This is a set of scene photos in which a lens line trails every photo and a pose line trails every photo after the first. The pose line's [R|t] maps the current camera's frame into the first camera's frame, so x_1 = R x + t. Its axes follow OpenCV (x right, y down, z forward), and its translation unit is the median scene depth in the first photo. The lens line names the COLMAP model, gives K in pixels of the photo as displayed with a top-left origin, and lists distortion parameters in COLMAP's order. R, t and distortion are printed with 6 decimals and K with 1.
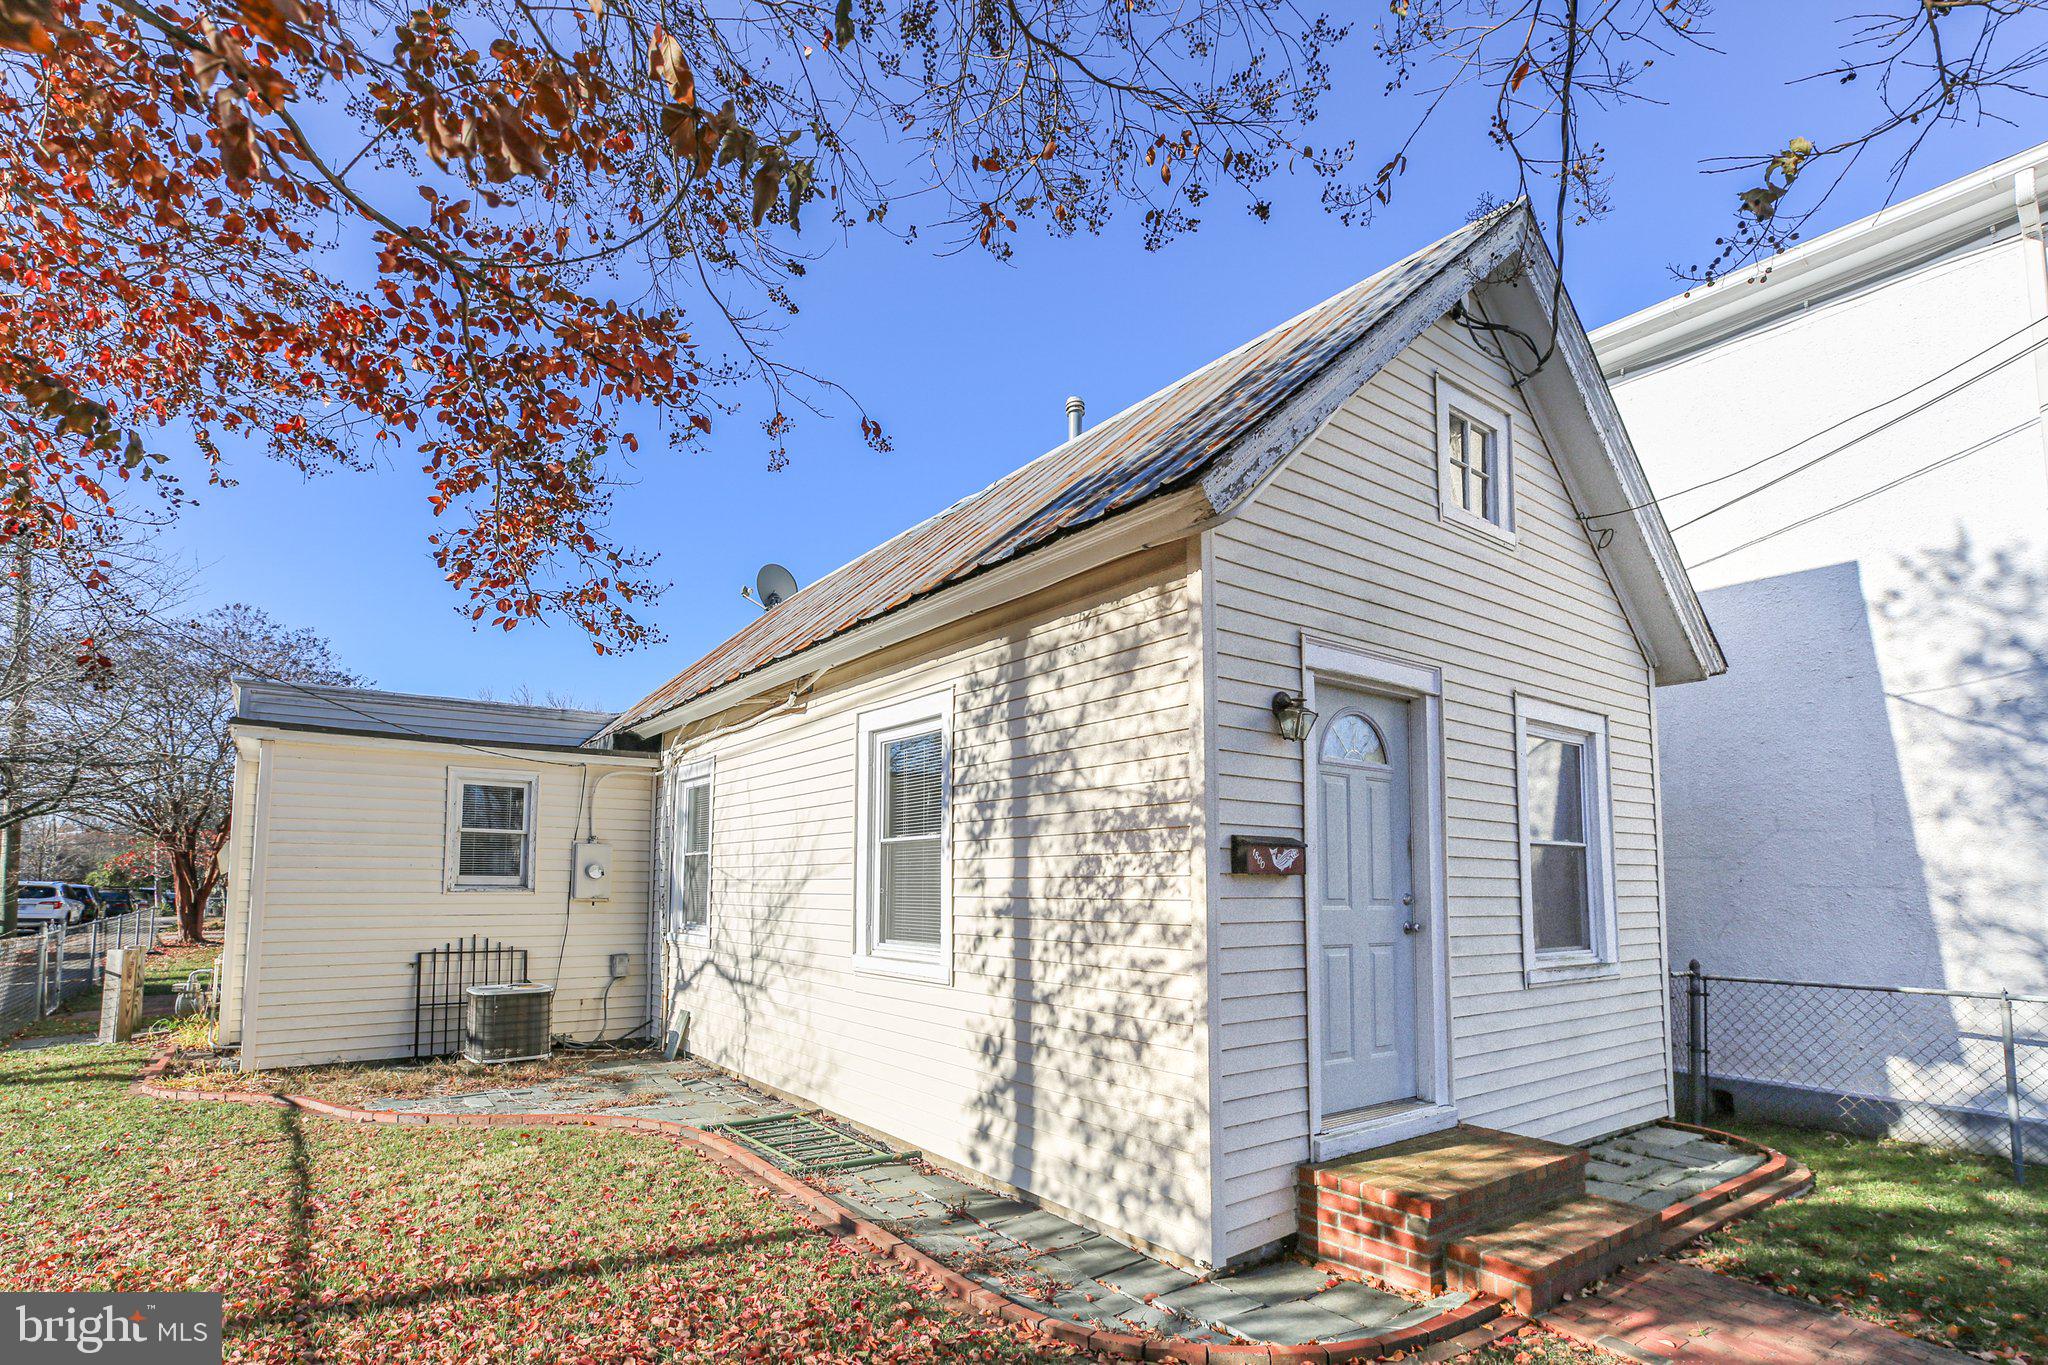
lens RADIAL K [[1002.7, 0, 1000.5], [0, 1002.7, 832.0], [0, 0, 1]] dist [-0.005011, 0.000761]
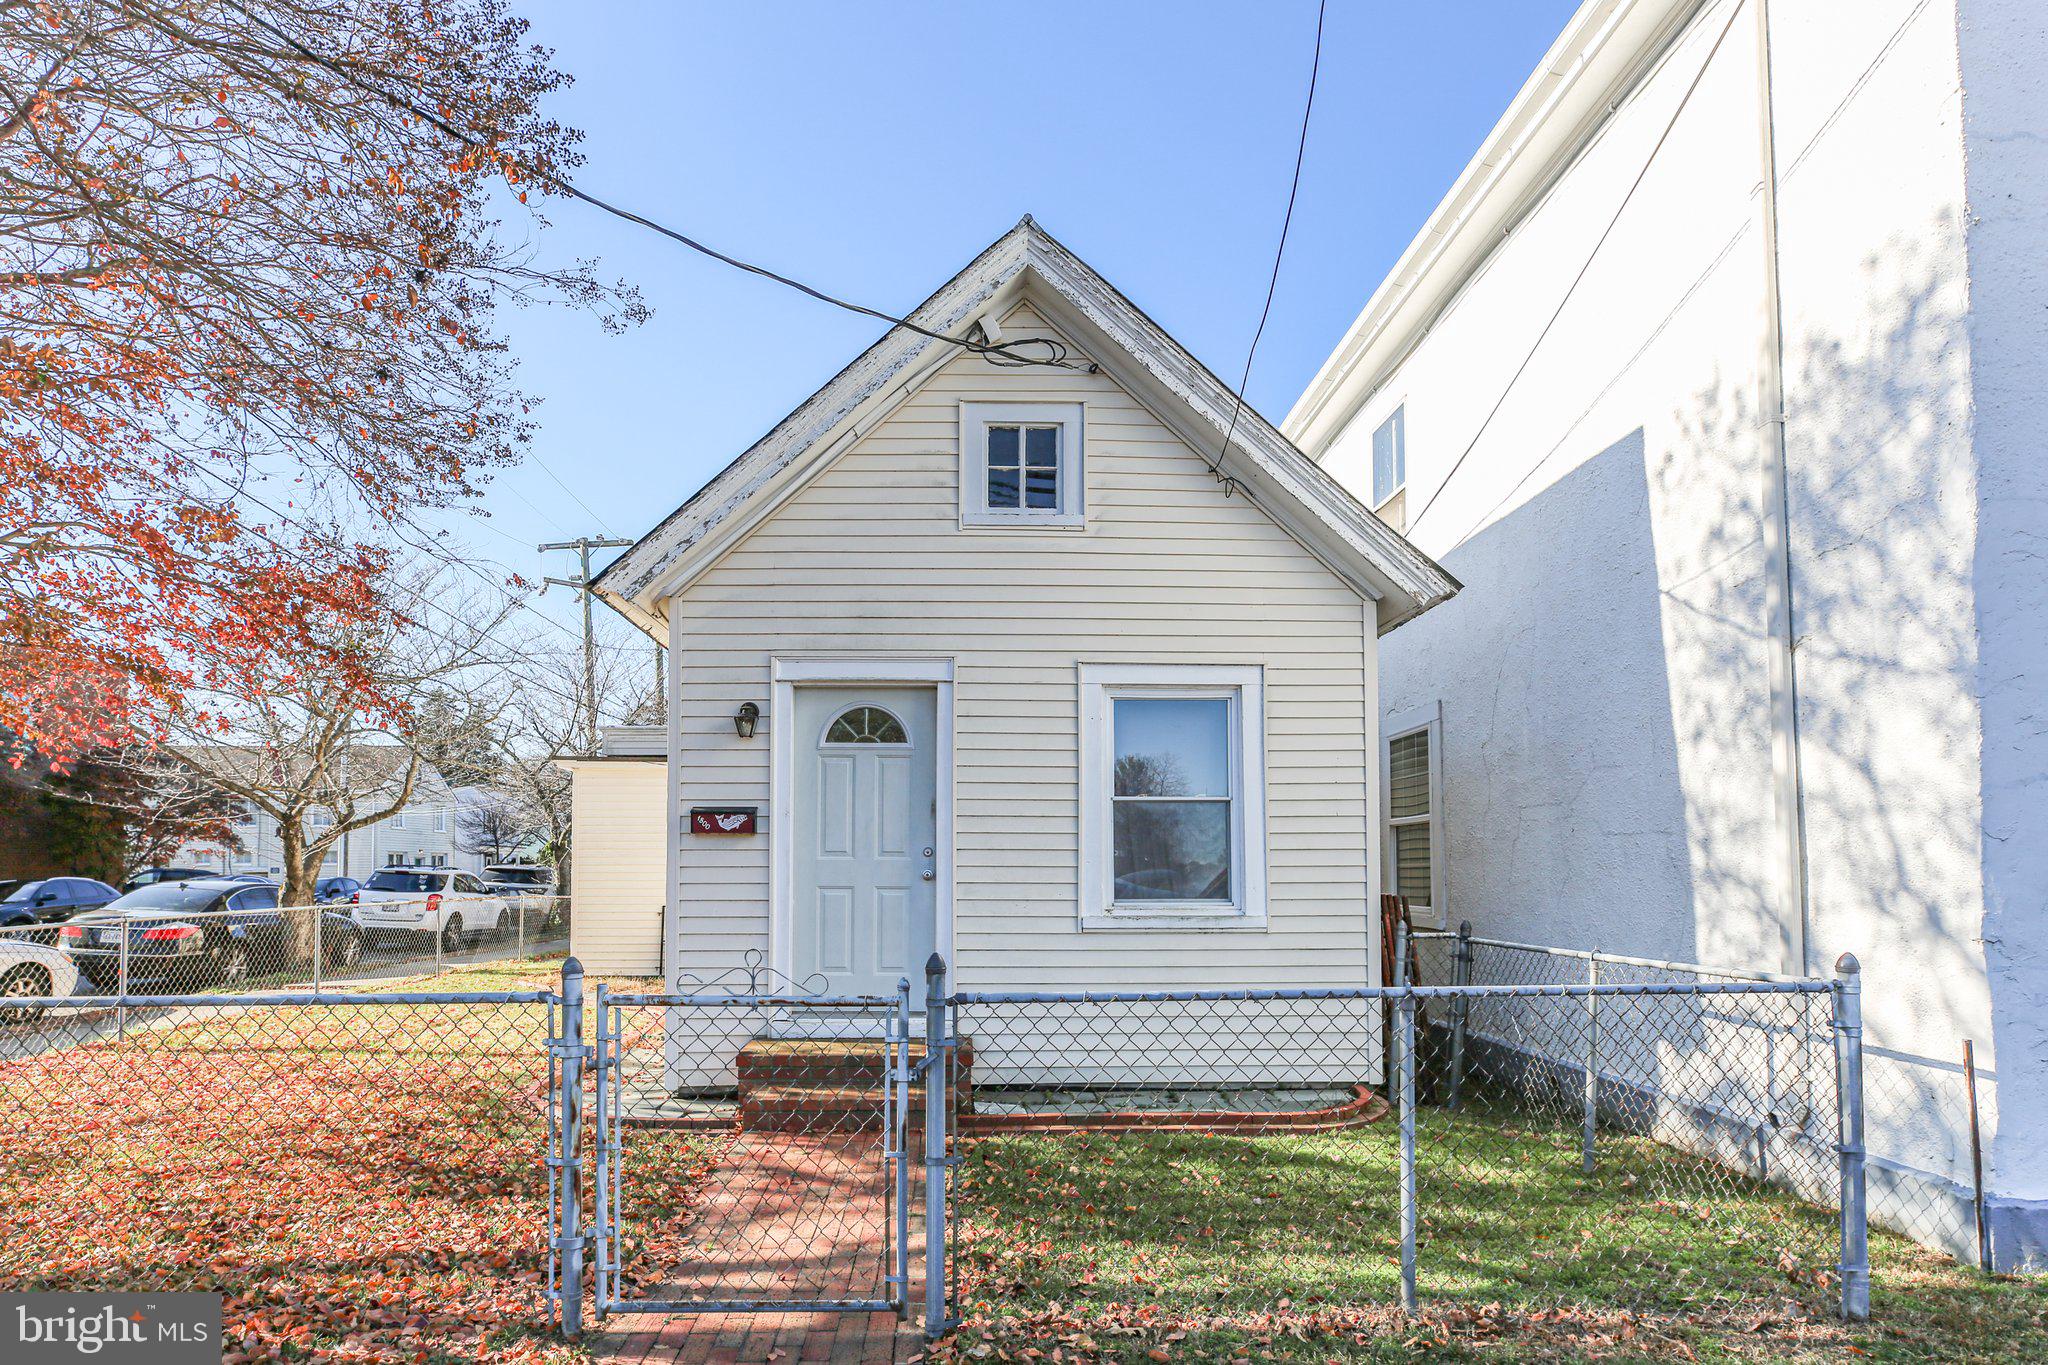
lens RADIAL K [[1059.4, 0, 956.8], [0, 1059.4, 856.6], [0, 0, 1]] dist [-0.005297, -0.001073]
pose [[0.809107, -0.015294, -0.587463, 1.142816], [0.037954, 0.998934, 0.026268, 0.039024], [0.586435, -0.043550, 0.808825, -0.025139]]
